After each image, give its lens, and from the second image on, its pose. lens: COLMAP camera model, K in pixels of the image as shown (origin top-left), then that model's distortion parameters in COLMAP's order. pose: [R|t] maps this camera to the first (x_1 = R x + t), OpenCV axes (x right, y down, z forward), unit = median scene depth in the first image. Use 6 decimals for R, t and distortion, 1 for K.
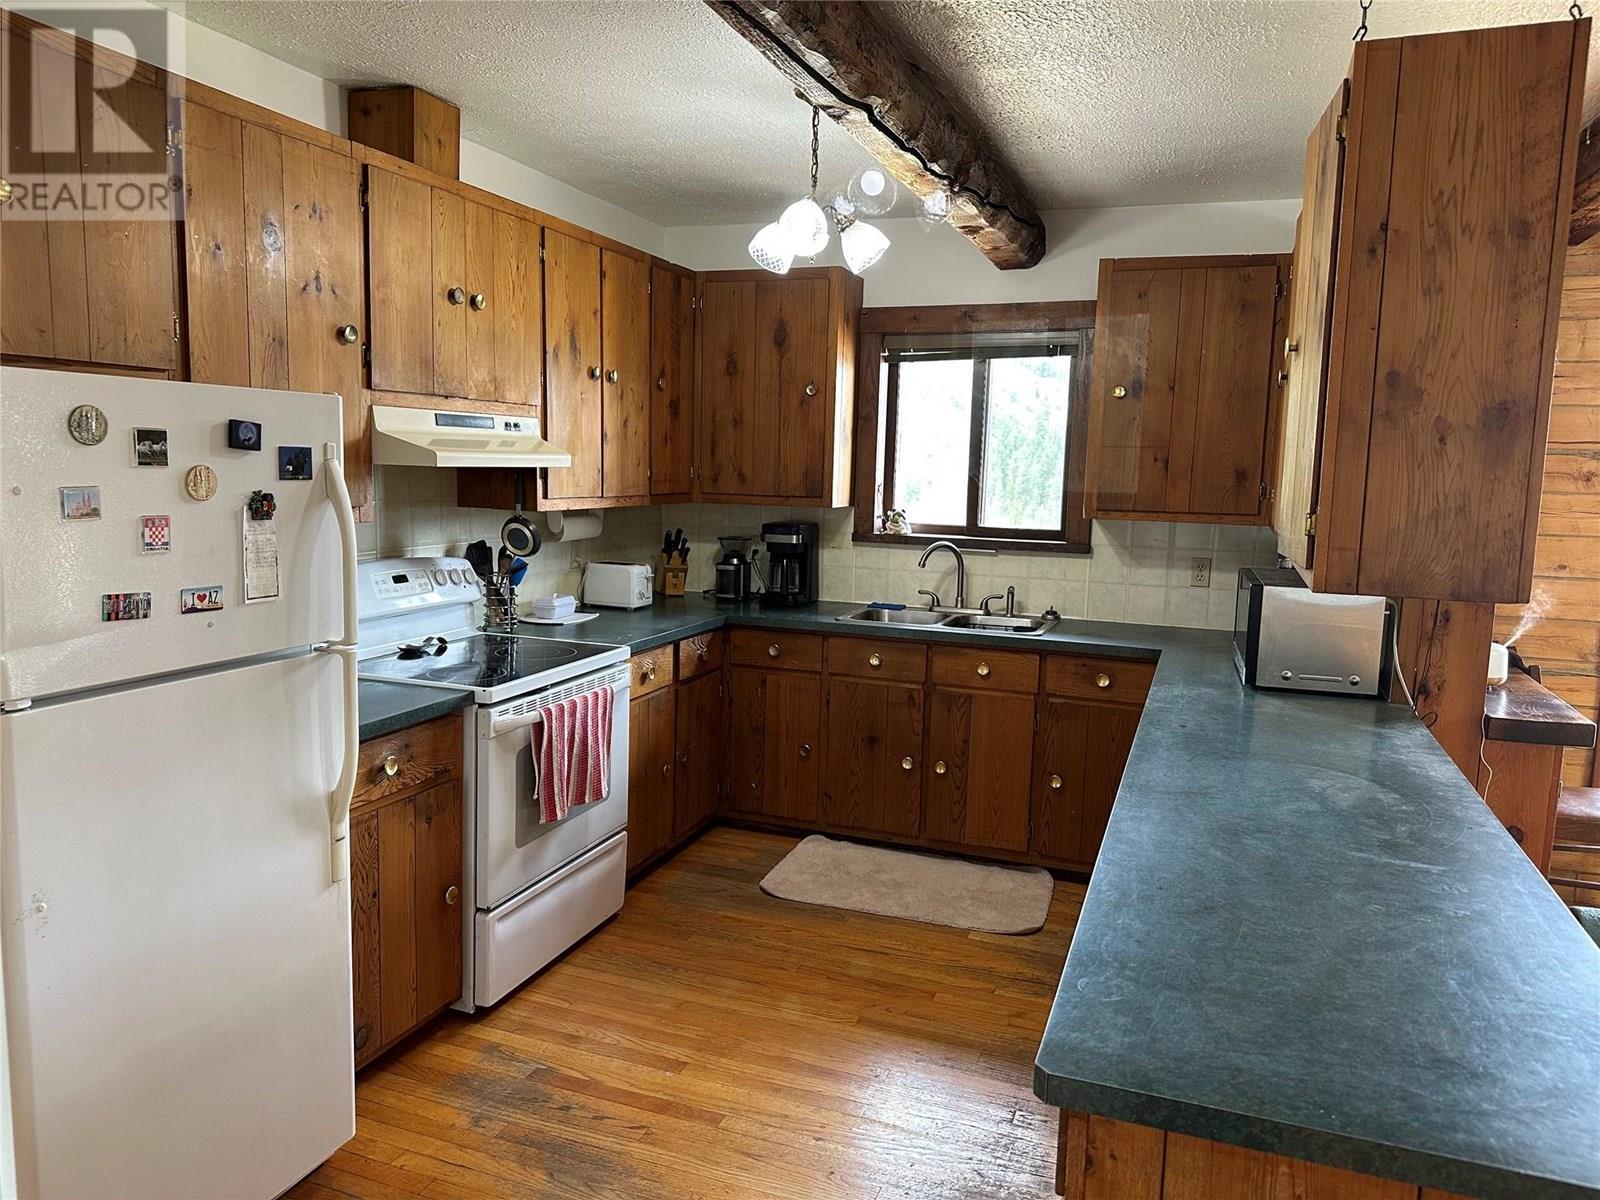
lens RADIAL K [[1143.4, 0, 801.9], [0, 1143.4, 601.7], [0, 0, 1]] dist [0.090734, -0.010733]
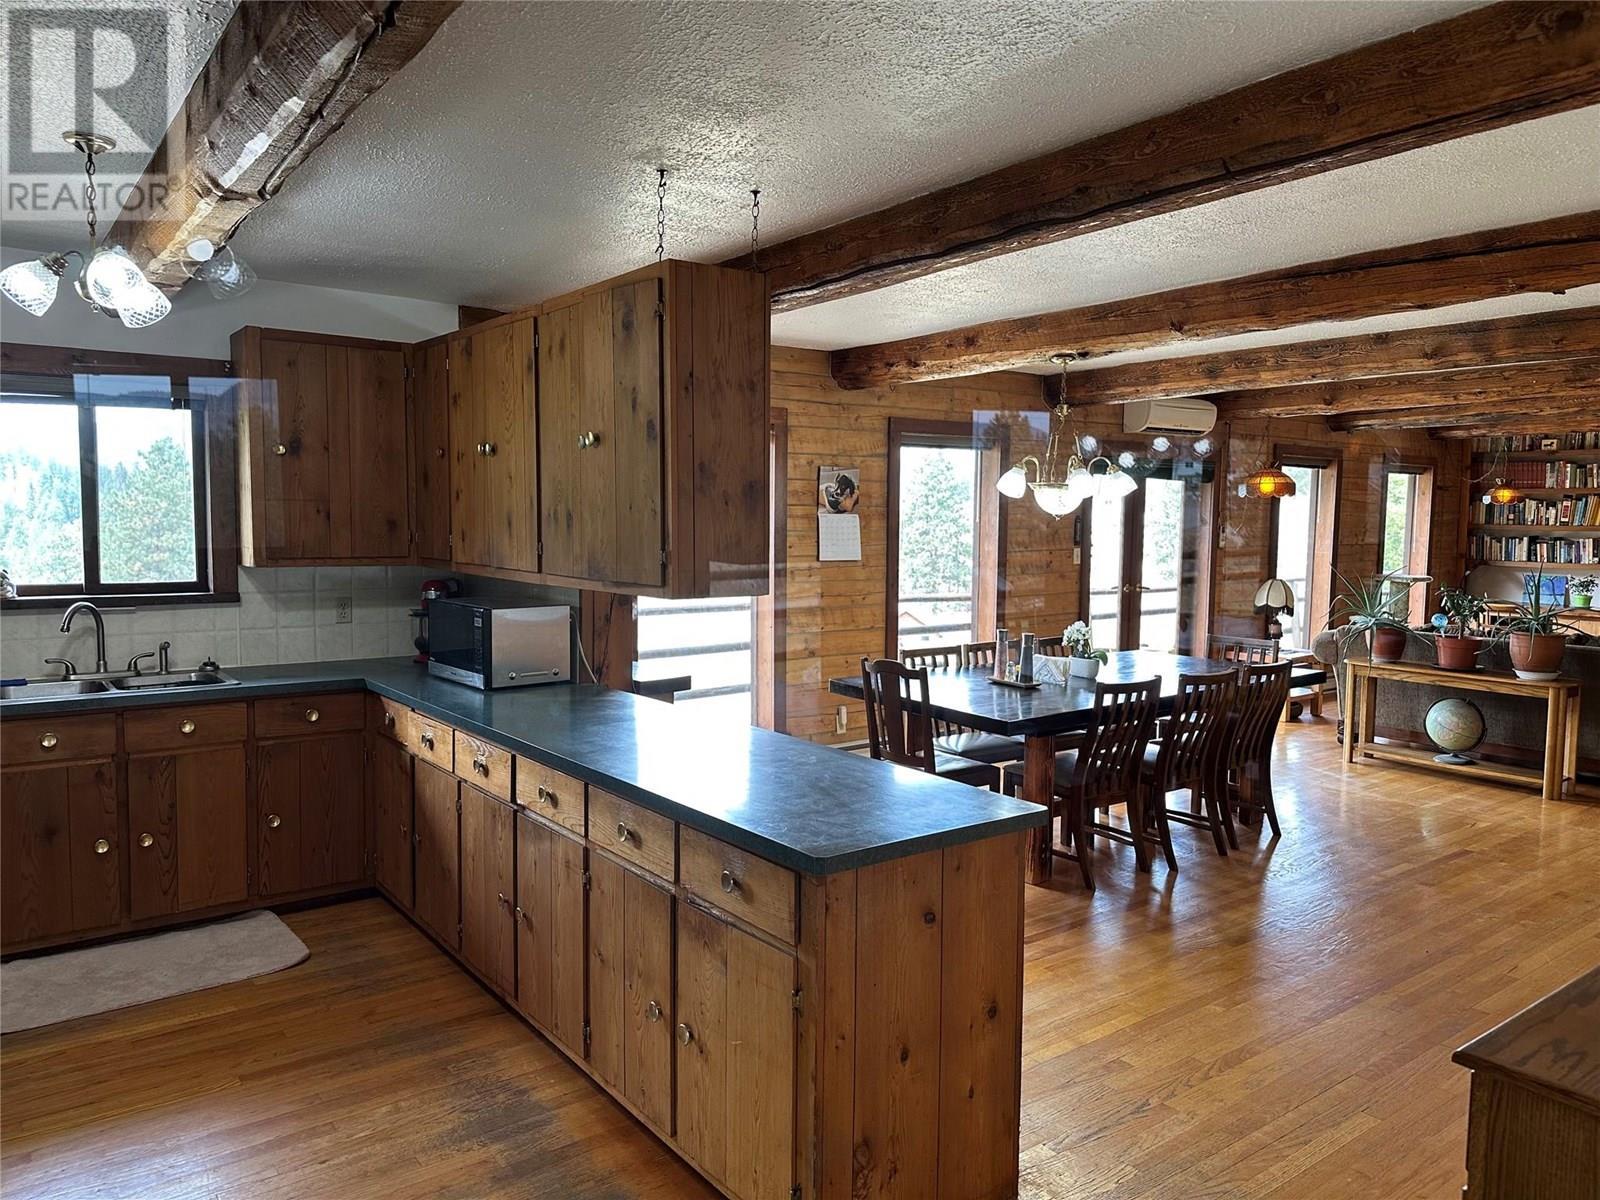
lens RADIAL K [[1143.4, 0, 799.9], [0, 1143.4, 601.4], [0, 0, 1]] dist [0.090734, -0.010733]
pose [[0.553077, -0.085973, 0.828683, -0.364984], [0.114409, 0.993076, 0.026669, -0.013928], [-0.825237, 0.080059, 0.559083, 0.002164]]
